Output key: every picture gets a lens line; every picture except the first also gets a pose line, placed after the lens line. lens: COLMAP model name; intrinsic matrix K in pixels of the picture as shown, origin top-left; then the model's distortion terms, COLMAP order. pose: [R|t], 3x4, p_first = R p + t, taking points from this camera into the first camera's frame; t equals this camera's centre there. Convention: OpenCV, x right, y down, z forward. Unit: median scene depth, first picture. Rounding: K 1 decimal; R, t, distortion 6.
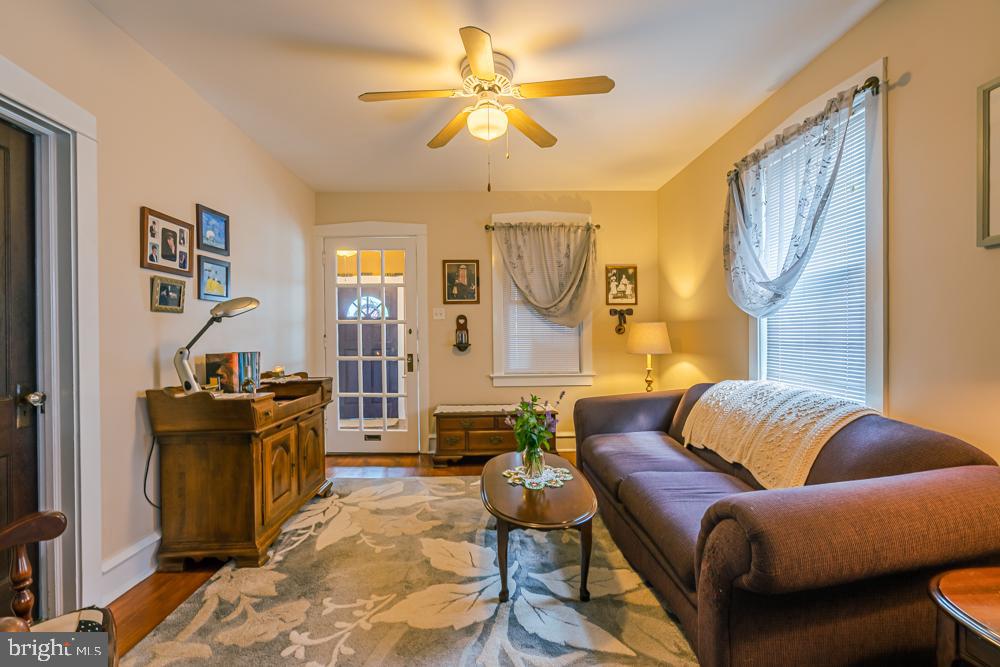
lens RADIAL K [[447.2, 0, 493.5], [0, 447.2, 336.2], [0, 0, 1]] dist [-0.000136, 0.000069]
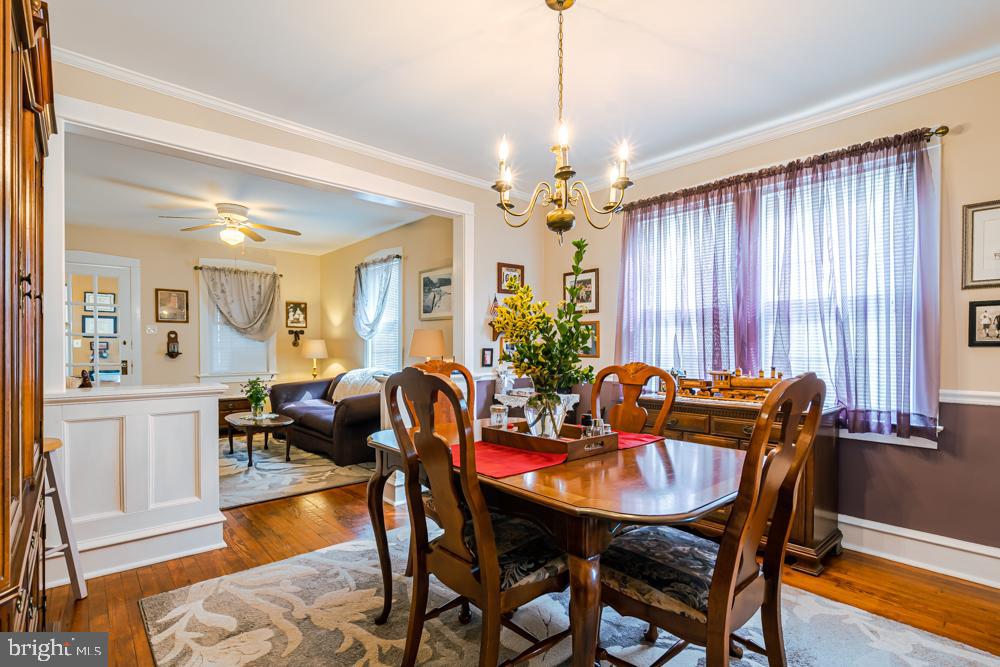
lens RADIAL K [[468.8, 0, 485.2], [0, 468.8, 349.5], [0, 0, 1]] dist [-0.000296, 0.000149]
pose [[0.769877, 0.004538, 0.638177, -0.416999], [-0.005054, 0.999987, -0.001015, 0.006365], [-0.638173, -0.002443, 0.769889, -1.125744]]
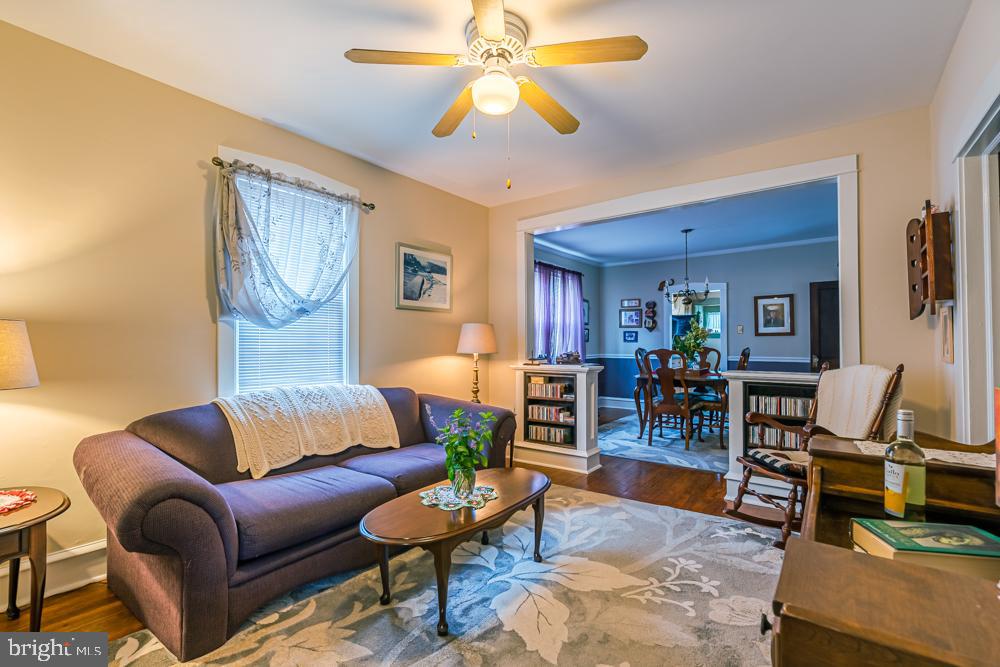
lens RADIAL K [[461.6, 0, 500.0], [0, 461.6, 333.5], [0, 0, 1]] dist [-0.002229, -0.000026]
pose [[-0.791307, 0.023407, 0.610971, -0.502523], [0.012723, 0.999681, -0.021822, -0.000671], [-0.611287, -0.009494, -0.791352, 1.539249]]
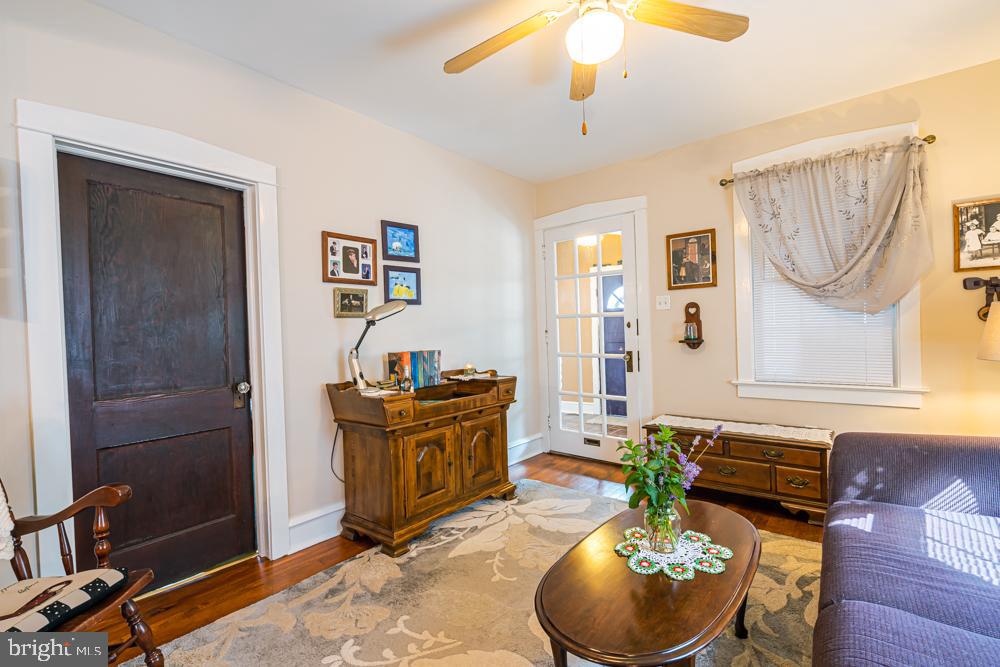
lens RADIAL K [[448.7, 0, 502.2], [0, 448.7, 336.7], [0, 0, 1]] dist [-0.001490, 0.000149]
pose [[0.768470, -0.003968, -0.639873, 0.299821], [0.020374, 0.999625, 0.018271, -0.015227], [0.639561, -0.027078, 0.768263, 0.313325]]
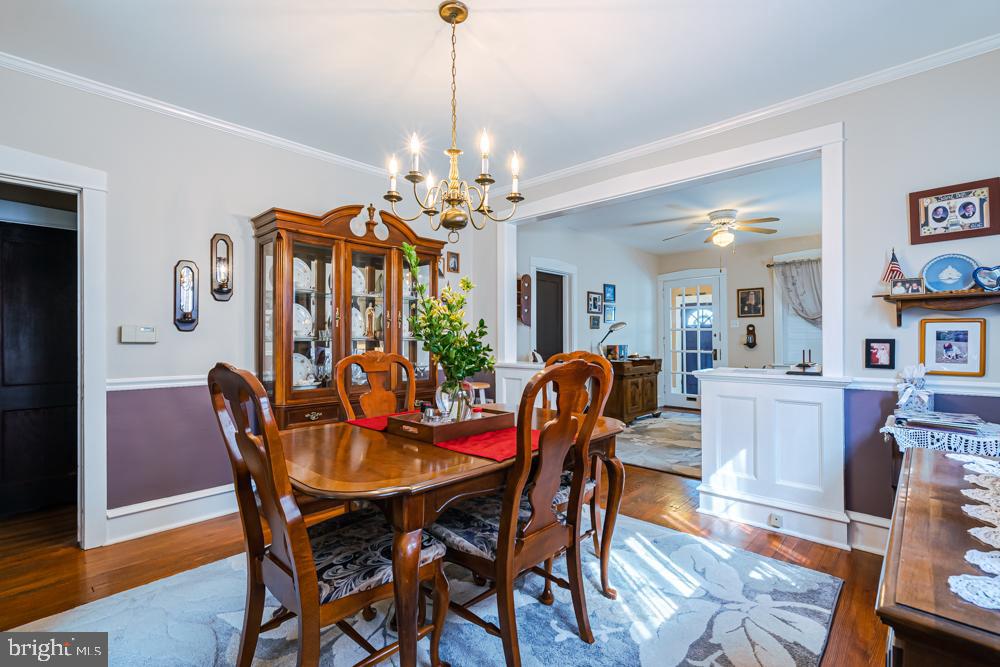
lens RADIAL K [[441.5, 0, 499.3], [0, 441.5, 338.3], [0, 0, 1]] dist [-0.021214, -0.000006]
pose [[0.704643, 0.004611, -0.709547, 0.655737], [-0.005053, 0.999986, 0.001480, 0.002338], [0.709544, 0.002542, 0.704657, -1.121018]]
